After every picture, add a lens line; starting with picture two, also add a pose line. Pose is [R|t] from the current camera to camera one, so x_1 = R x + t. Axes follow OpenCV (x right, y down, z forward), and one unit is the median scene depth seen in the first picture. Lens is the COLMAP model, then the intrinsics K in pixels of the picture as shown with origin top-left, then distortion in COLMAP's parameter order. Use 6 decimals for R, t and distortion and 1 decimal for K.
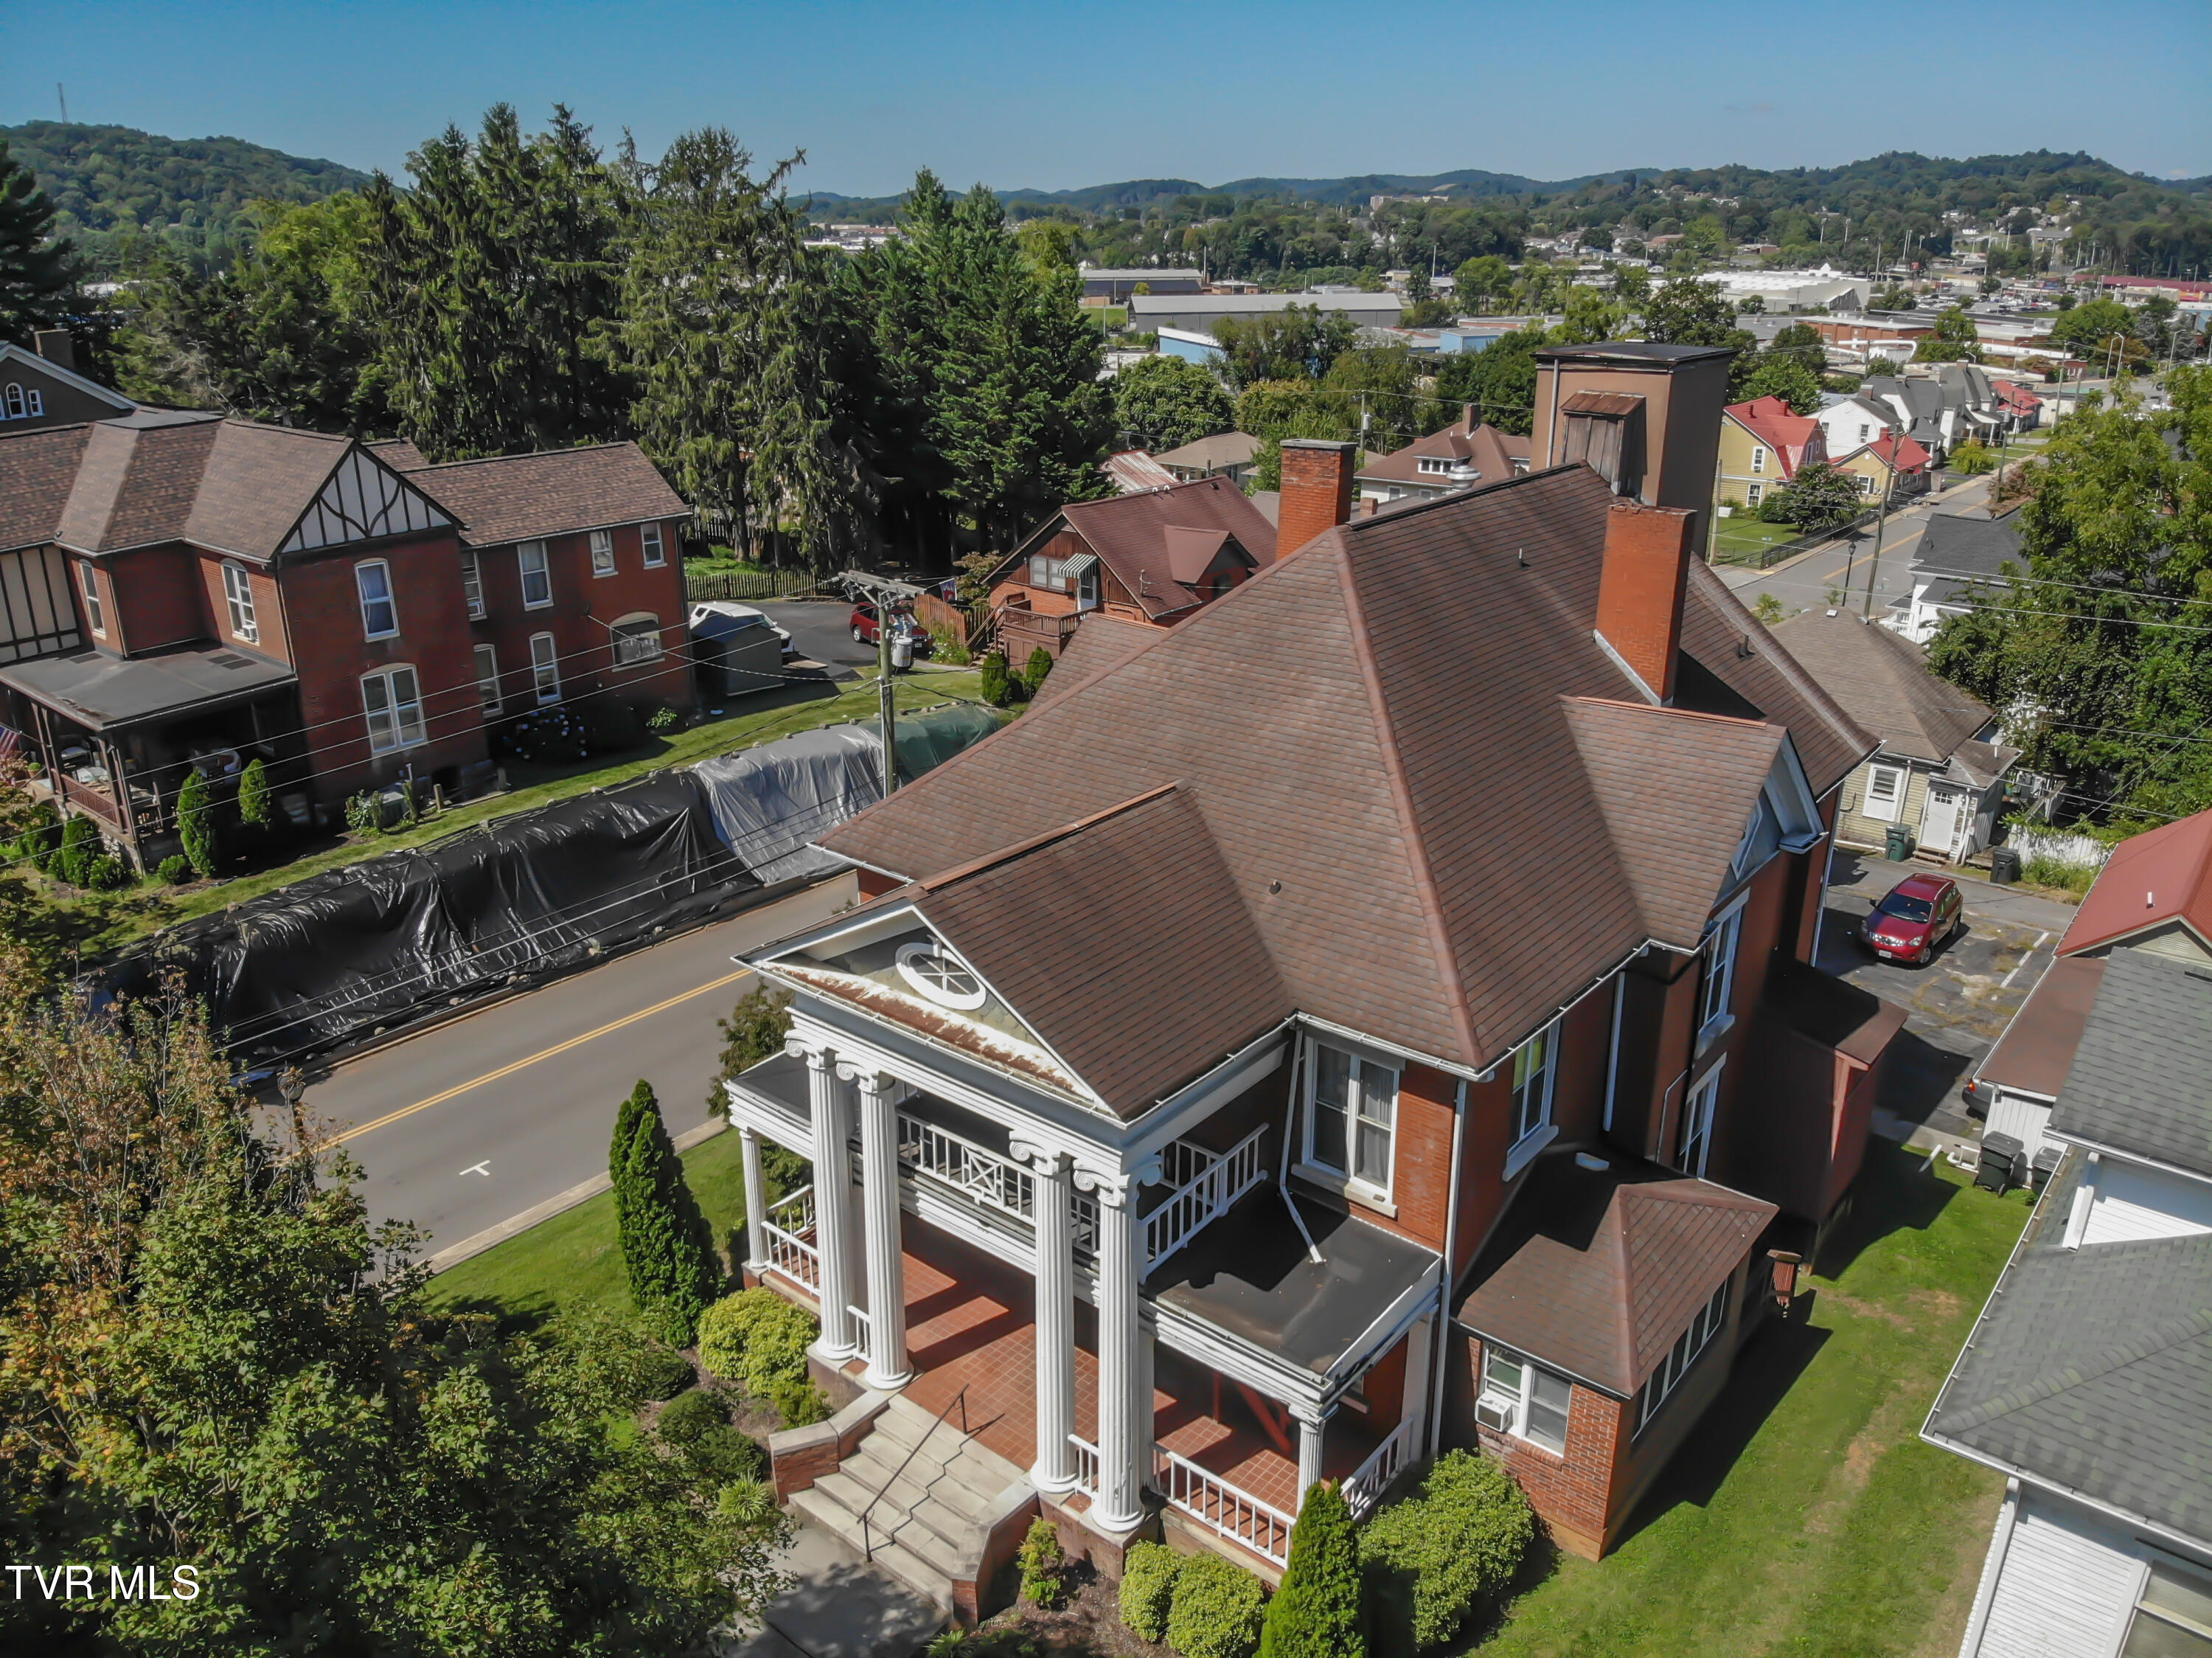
lens RADIAL K [[1624.3, 0, 1106.0], [0, 1624.3, 829.0], [0, 0, 1]] dist [0.251952, -0.570058]
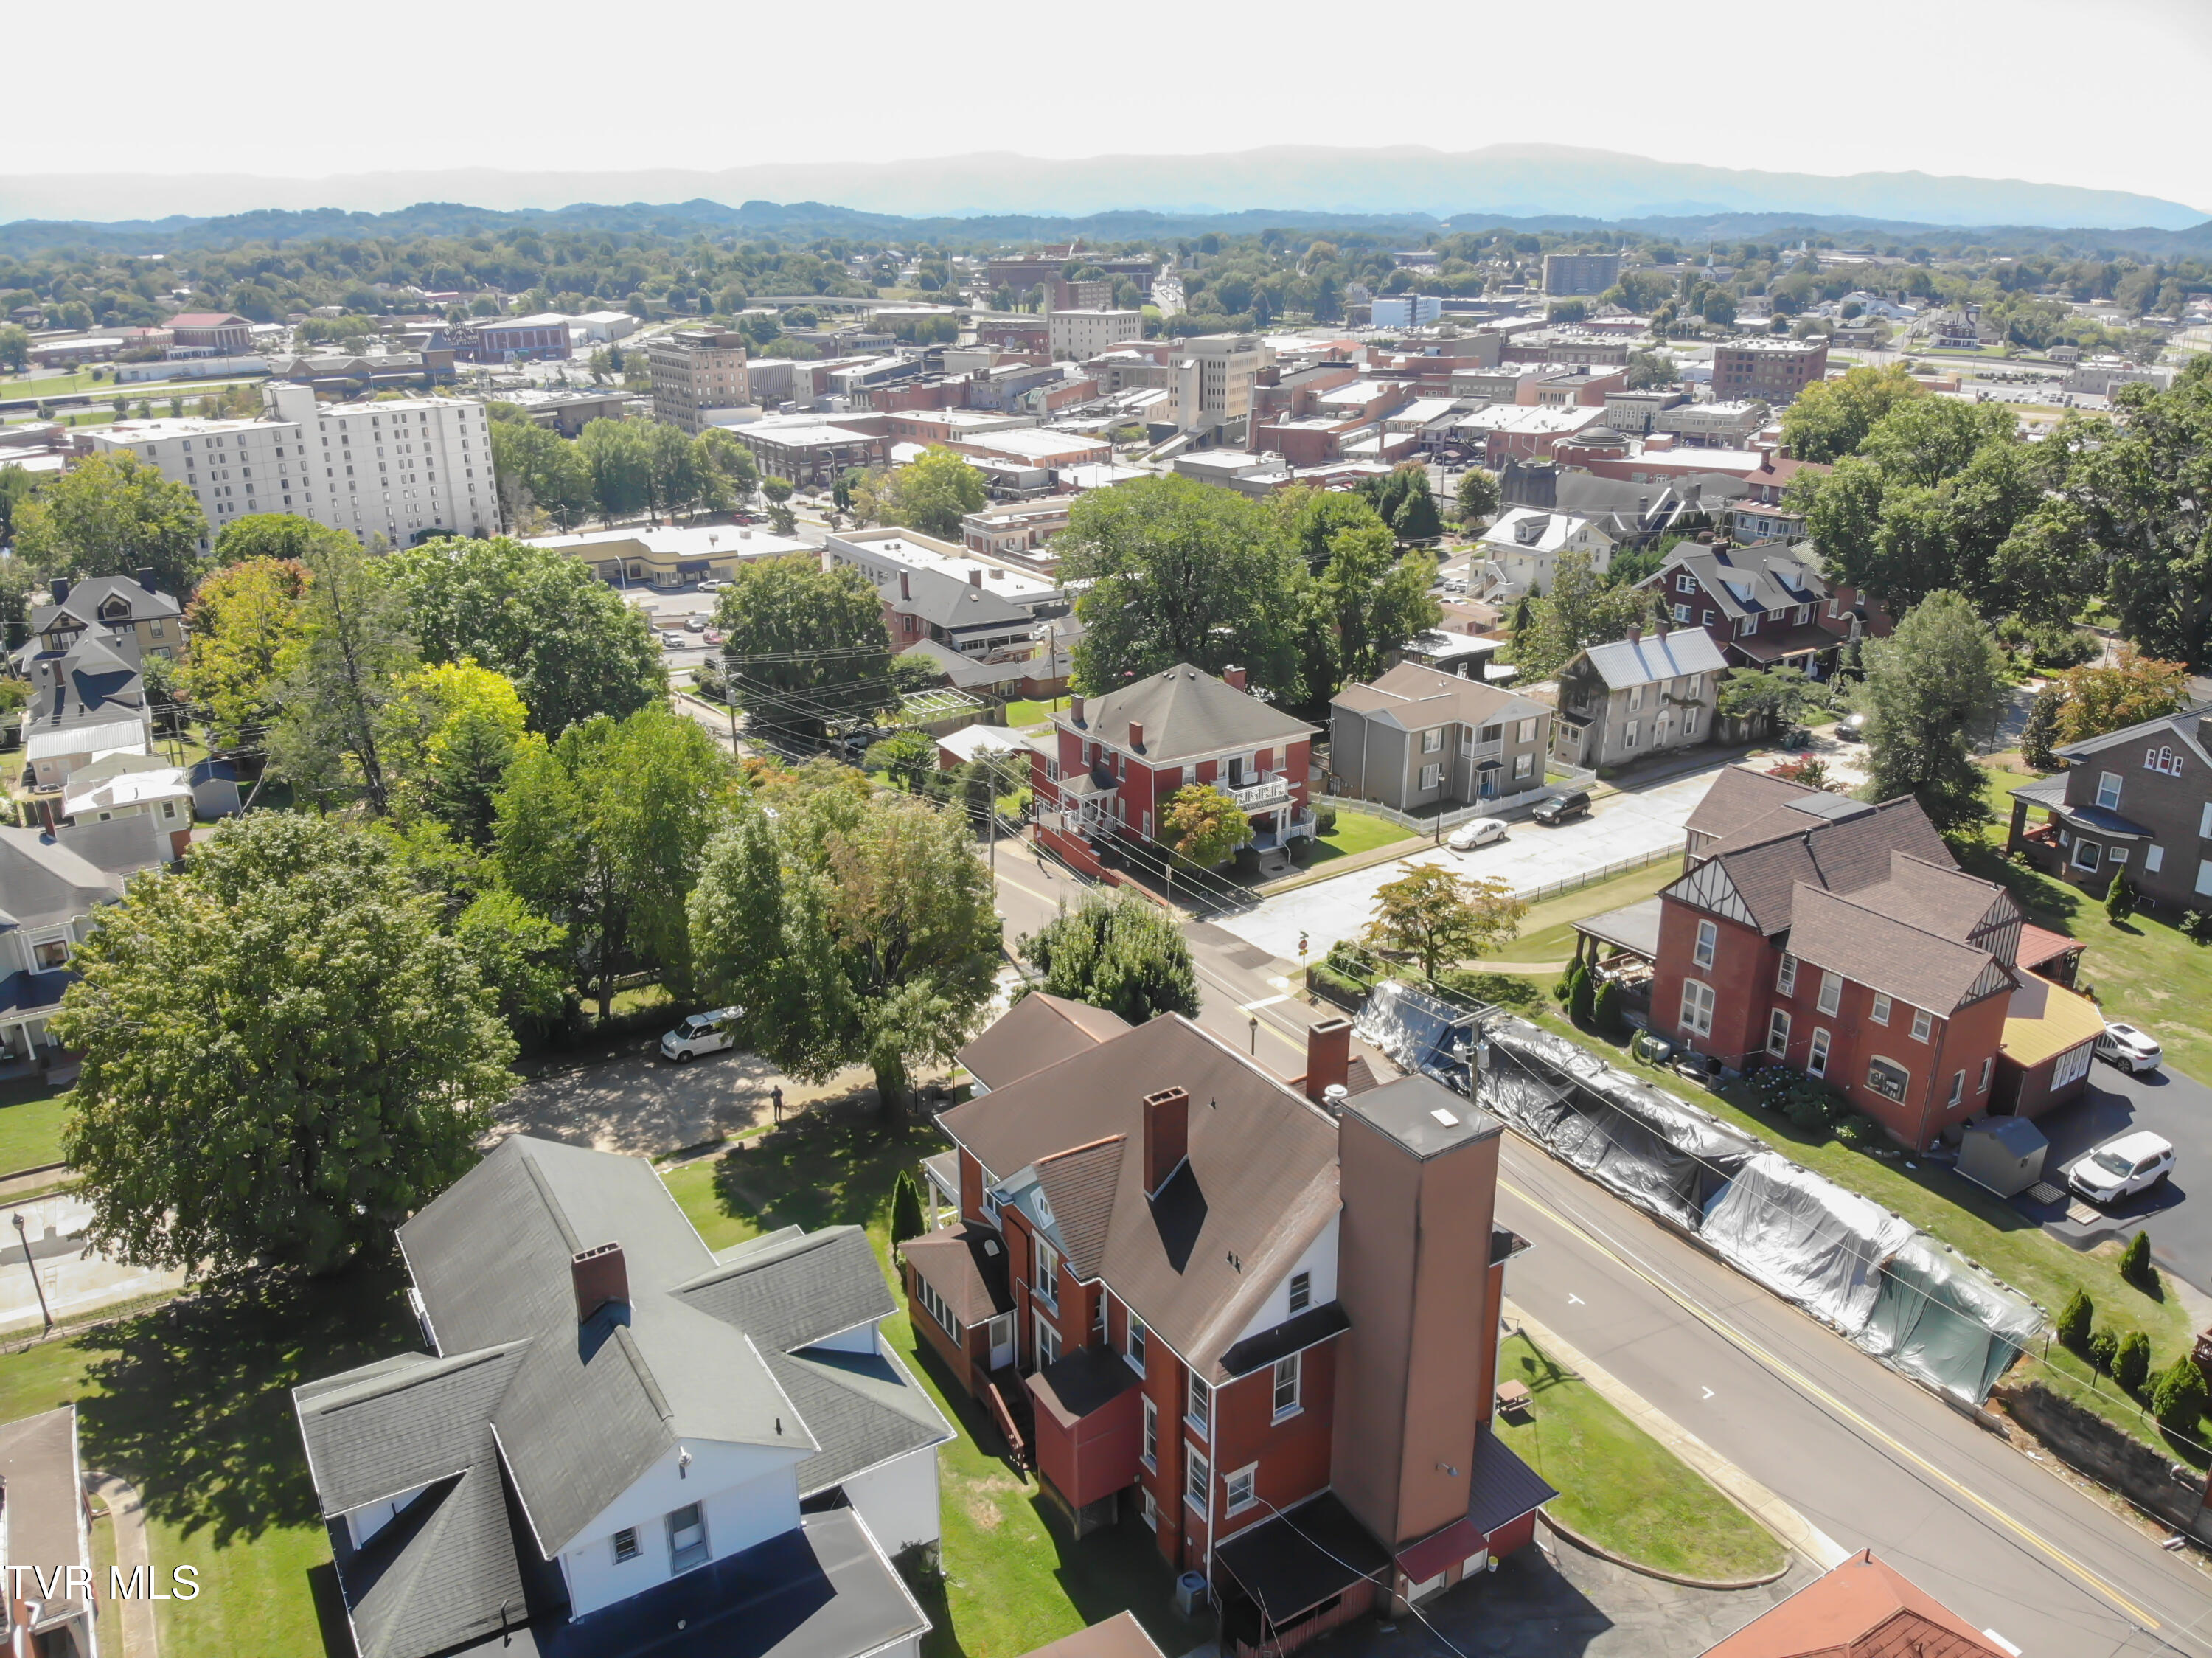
lens RADIAL K [[1630.7, 0, 1111.6], [0, 1630.7, 831.4], [0, 0, 1]] dist [0.061047, -0.180387]
pose [[-0.316205, 0.325359, -0.891154, 1.130095], [-0.342180, 0.837007, 0.427005, -0.709377], [0.884832, 0.439956, -0.153335, 0.677948]]
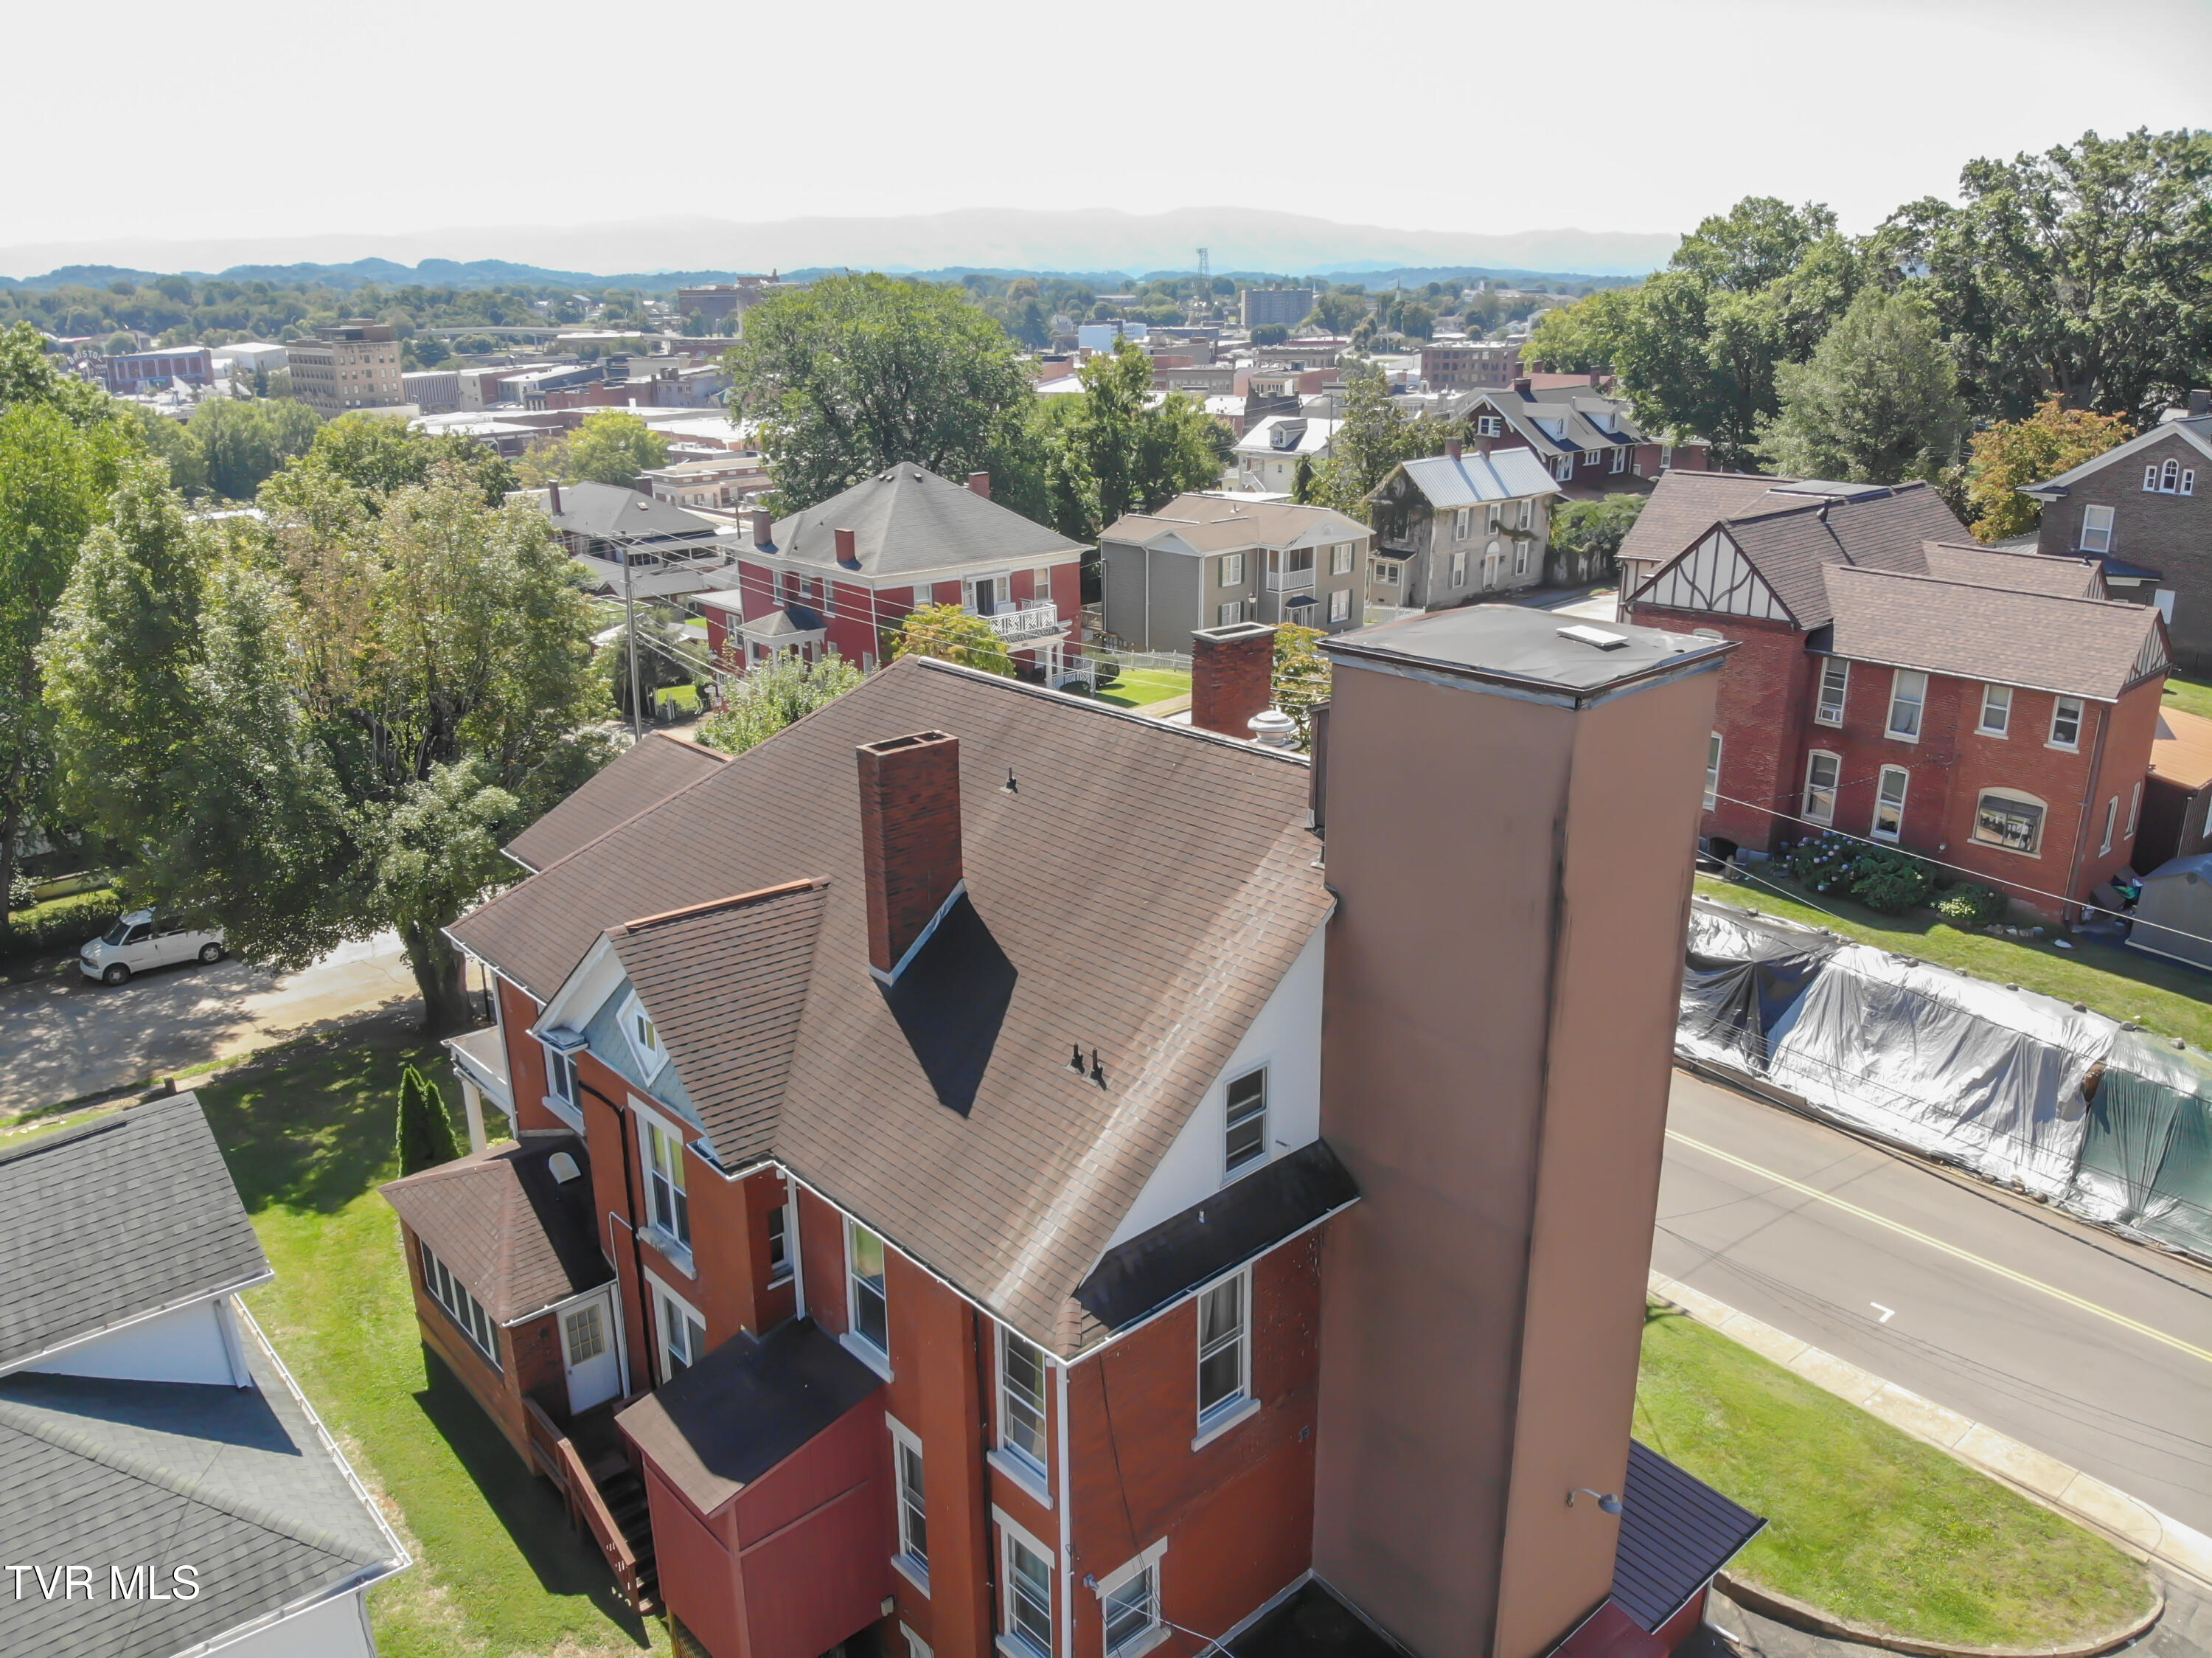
lens RADIAL K [[1630.7, 0, 1111.6], [0, 1630.7, 831.4], [0, 0, 1]] dist [0.061047, -0.180387]
pose [[-0.148669, 0.307886, -0.939736, 0.659059], [-0.353145, 0.871105, 0.341269, -0.270256], [0.923681, 0.382599, -0.020778, 0.698989]]
